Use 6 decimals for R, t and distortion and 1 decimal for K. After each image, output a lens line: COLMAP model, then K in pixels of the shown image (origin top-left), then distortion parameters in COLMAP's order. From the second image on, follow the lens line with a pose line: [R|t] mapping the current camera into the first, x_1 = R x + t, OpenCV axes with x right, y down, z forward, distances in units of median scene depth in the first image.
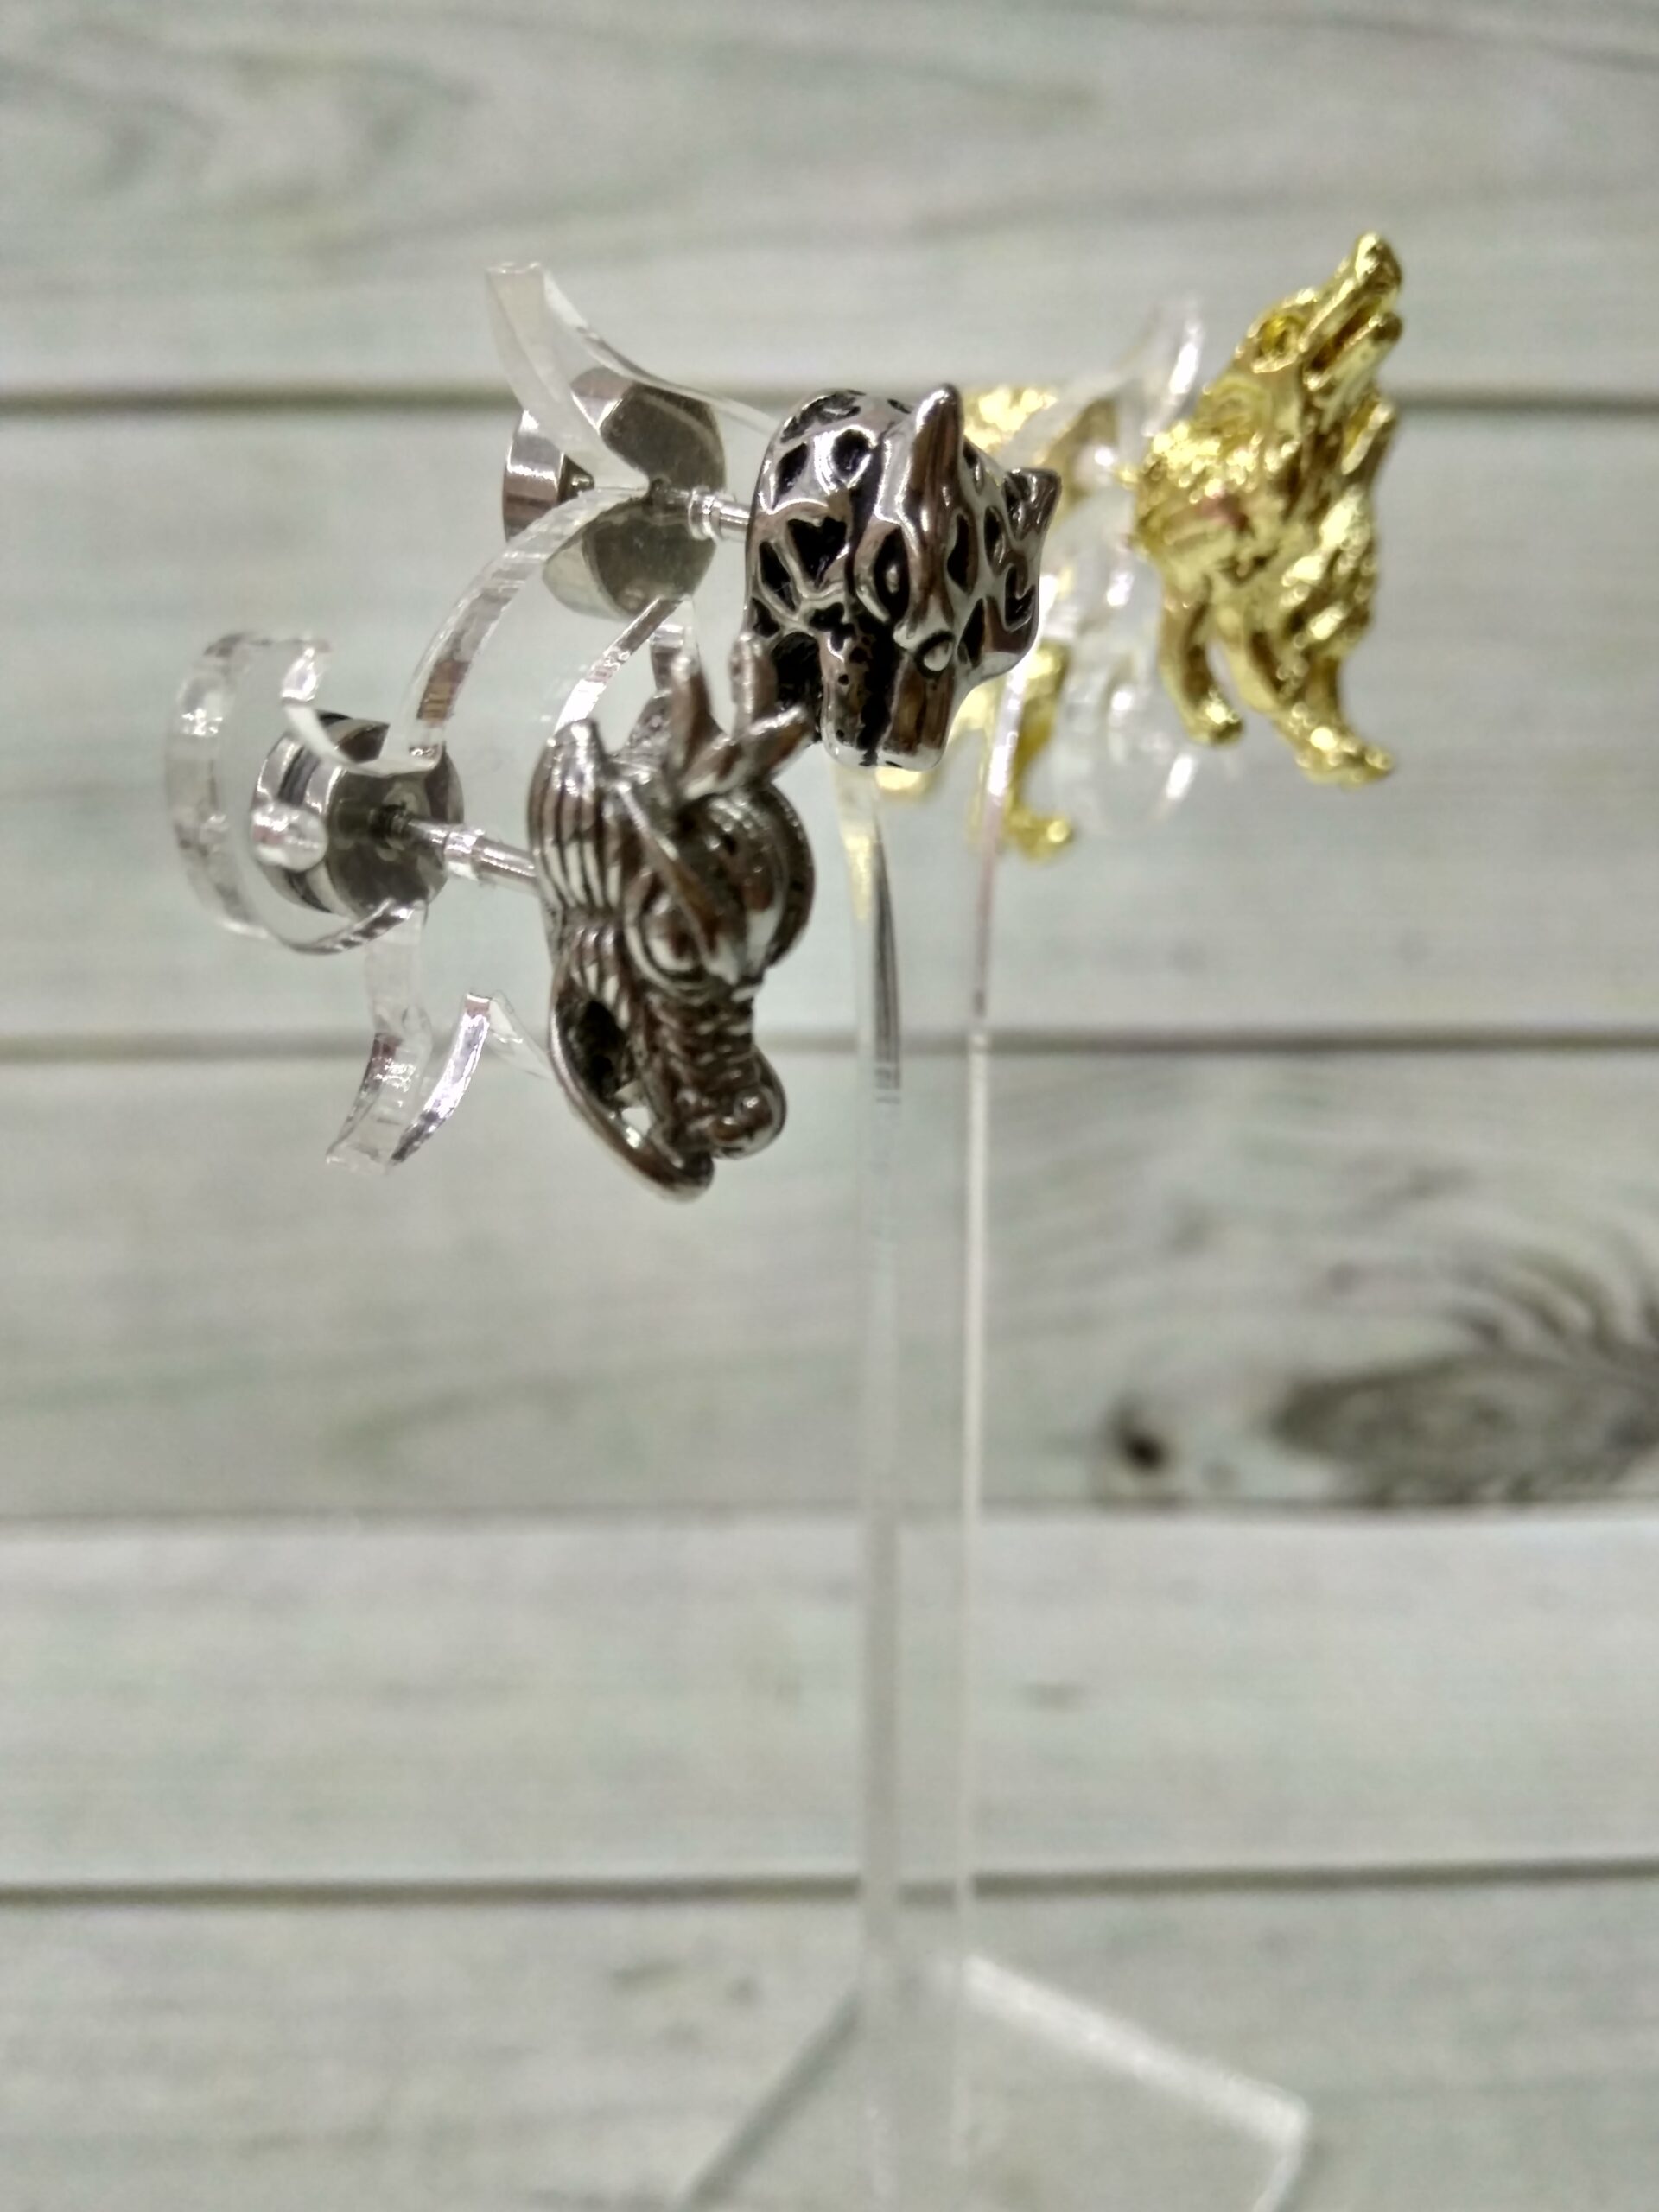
lens RADIAL K [[1956.5, 0, 824.8], [0, 1956.5, 1094.7], [0, 0, 1]] dist [0.046404, -0.132149]
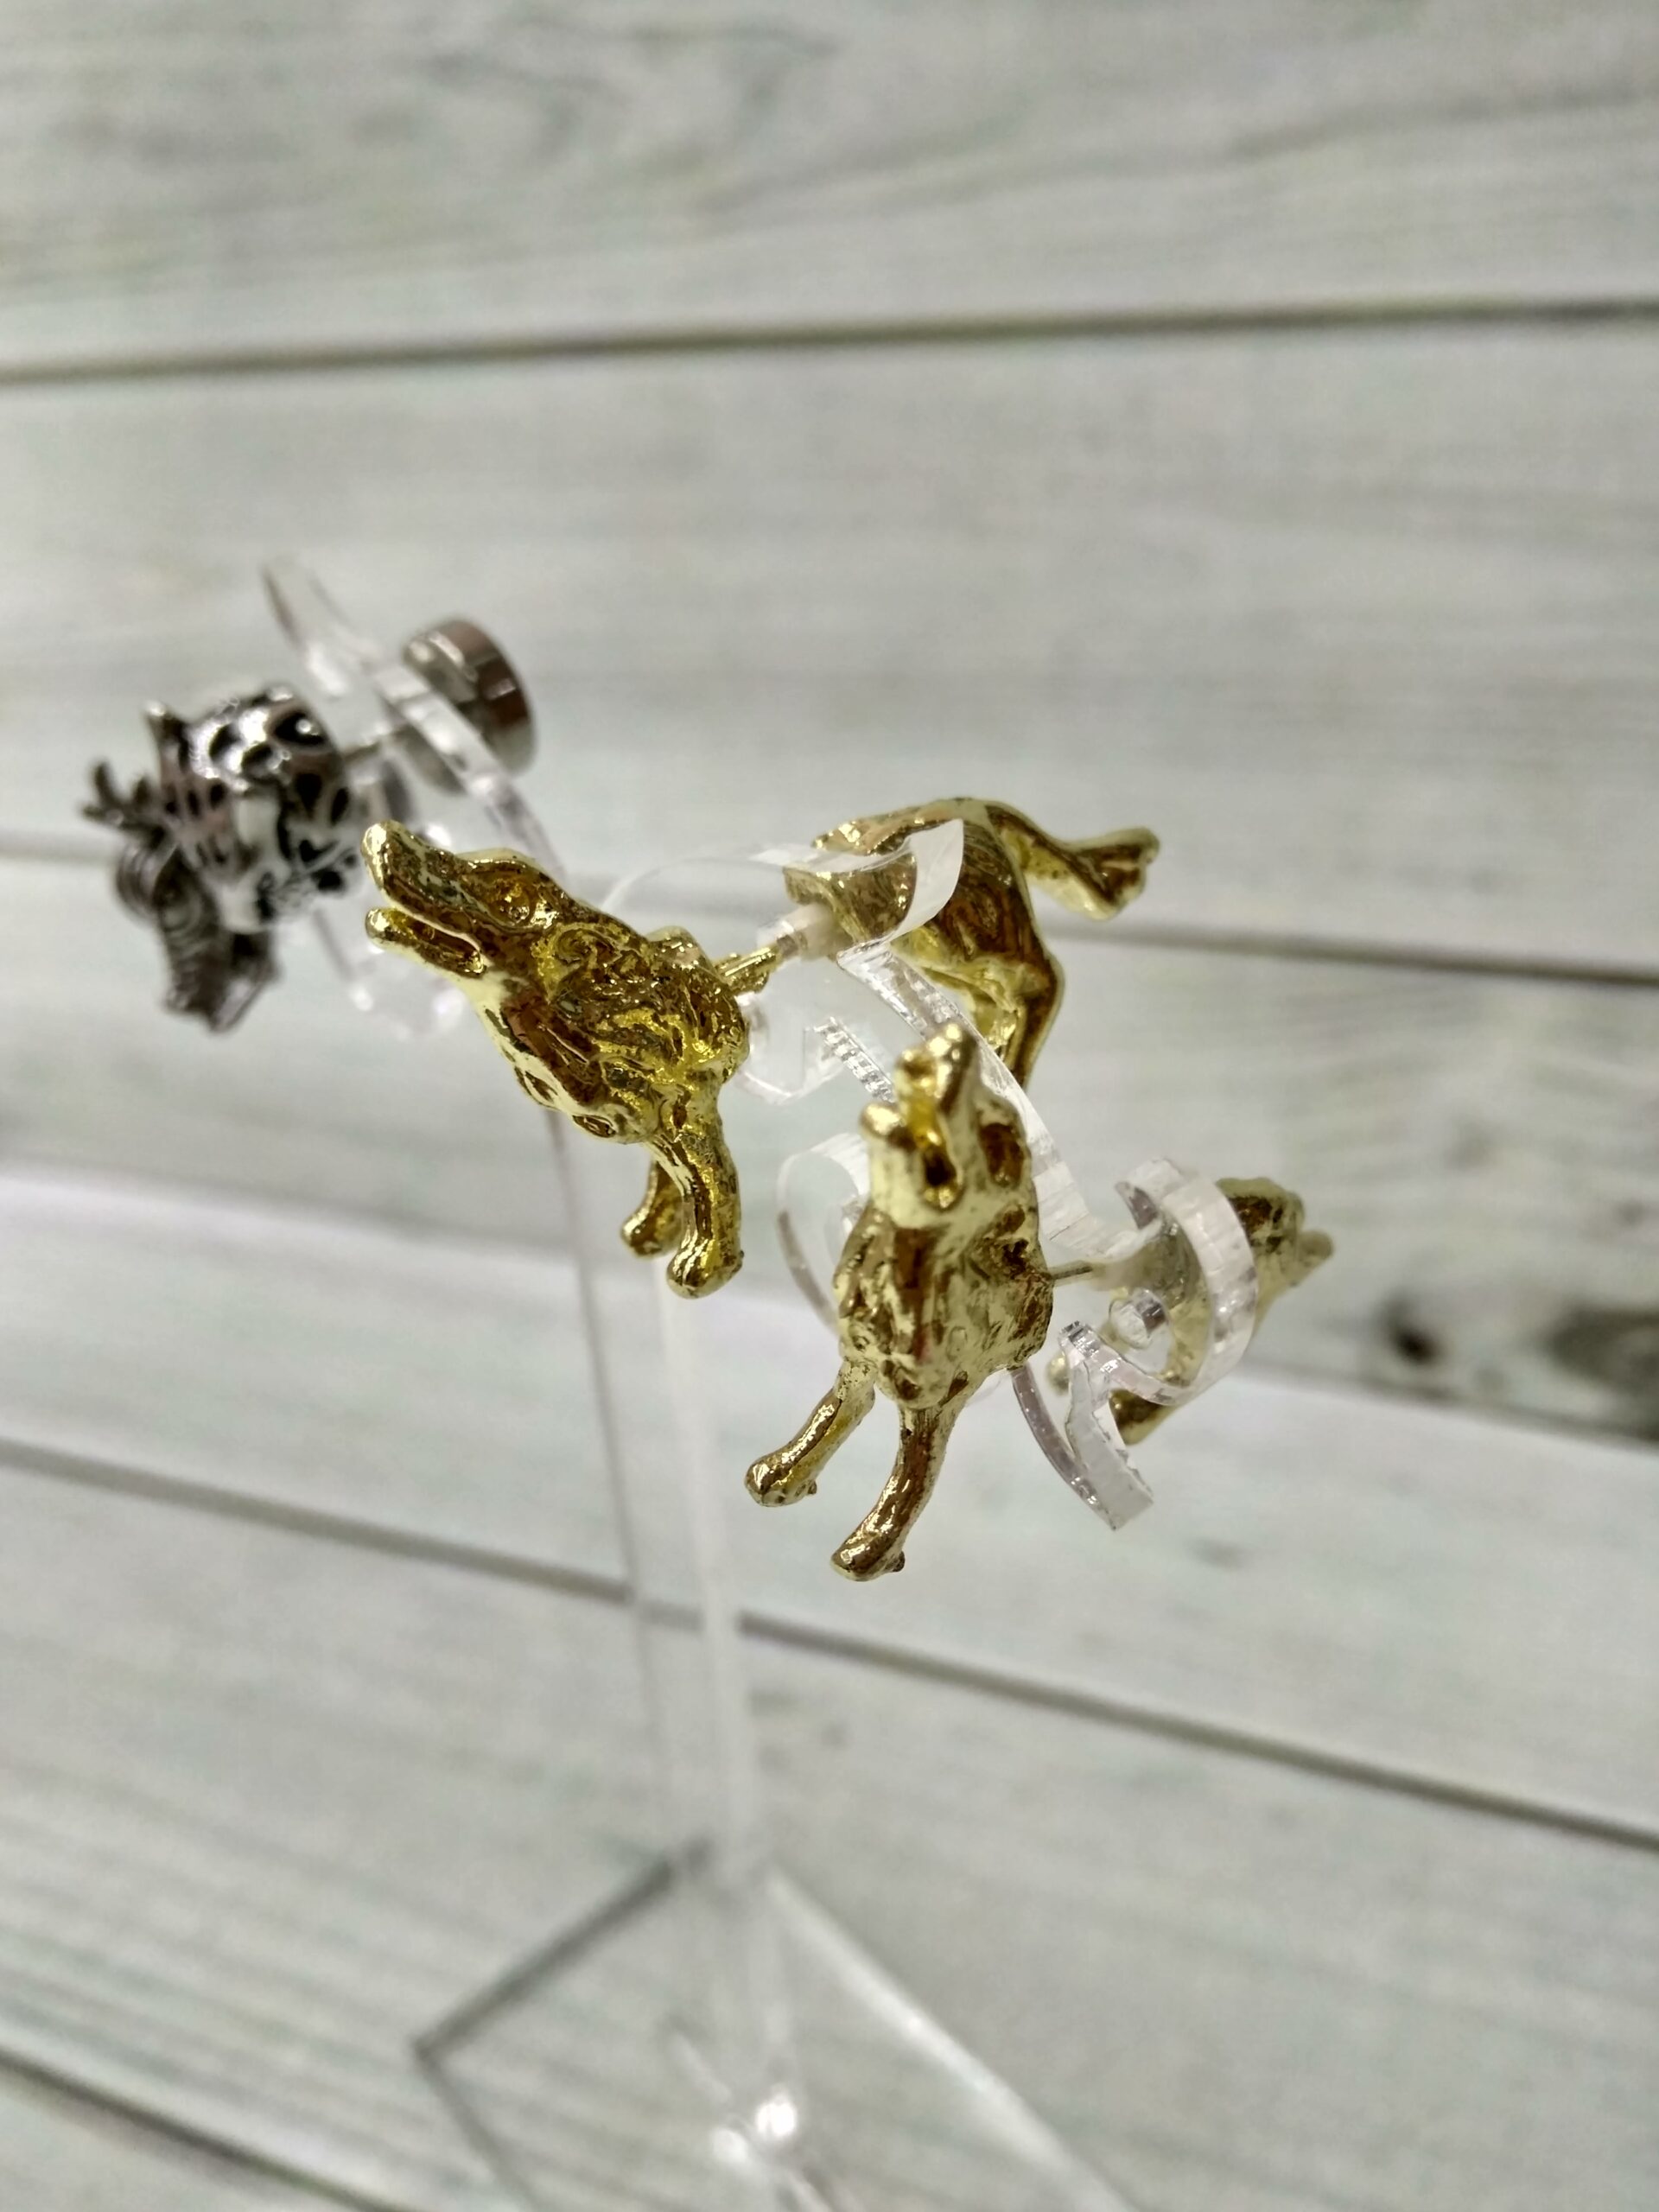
lens RADIAL K [[1956.5, 0, 824.8], [0, 1956.5, 1094.7], [0, 0, 1]] dist [0.046404, -0.132149]
pose [[0.904929, 0.124836, -0.406840, 0.319831], [-0.054219, 0.982037, 0.180732, -0.133892], [0.422094, -0.141491, 0.895442, -0.051618]]
